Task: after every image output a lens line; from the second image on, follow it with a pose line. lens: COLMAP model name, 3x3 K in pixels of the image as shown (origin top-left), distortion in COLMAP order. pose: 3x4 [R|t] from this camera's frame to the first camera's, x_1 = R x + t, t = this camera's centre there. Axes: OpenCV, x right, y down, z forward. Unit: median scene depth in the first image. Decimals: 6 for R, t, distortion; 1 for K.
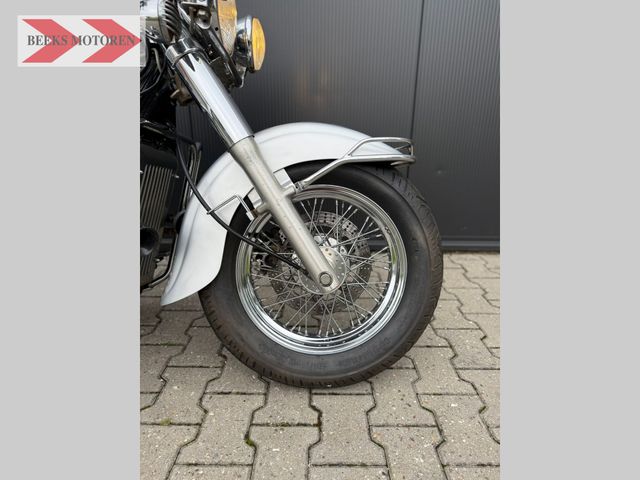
lens RADIAL K [[344.5, 0, 316.7], [0, 344.5, 241.6], [0, 0, 1]] dist [-0.001527, -0.001314]
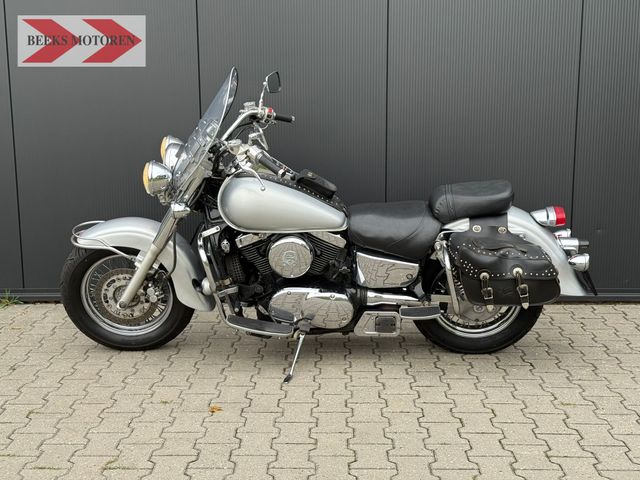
lens RADIAL K [[900.0, 0, 321.5], [0, 900.0, 241.4], [0, 0, 1]] dist [0.051810, 0.000000]
pose [[0.999677, -0.004077, -0.025077, -0.995064], [-0.000144, 0.986115, -0.166061, 0.647763], [0.025406, 0.166011, 0.985797, -3.958215]]
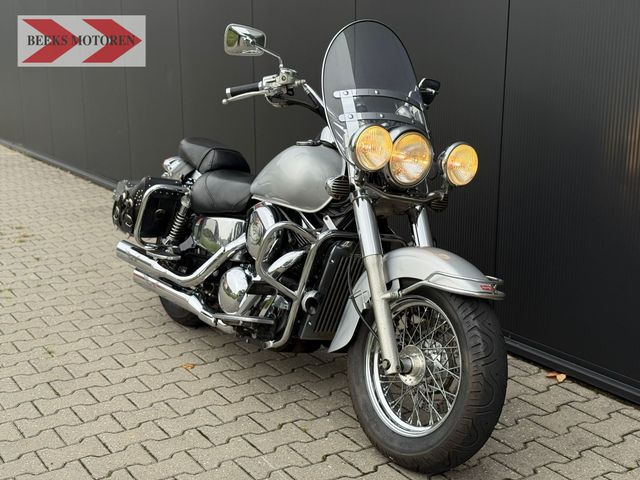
lens RADIAL K [[900.0, 0, 323.6], [0, 900.0, 240.2], [0, 0, 1]] dist [0.051810, 0.000000]
pose [[0.541665, 0.184787, -0.820032, 2.414970], [-0.277216, 0.960232, 0.033268, -0.362956], [0.793568, 0.209306, 0.571350, -1.187009]]
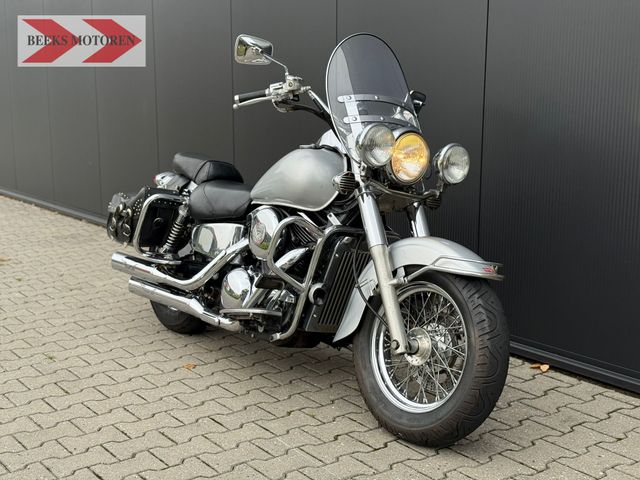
lens RADIAL K [[900.0, 0, 321.8], [0, 900.0, 239.4], [0, 0, 1]] dist [0.051810, 0.000000]
pose [[0.596085, 0.134093, -0.791645, 2.488382], [-0.266087, 0.963231, -0.037198, -0.081837], [0.757549, 0.232819, 0.609848, -1.485899]]
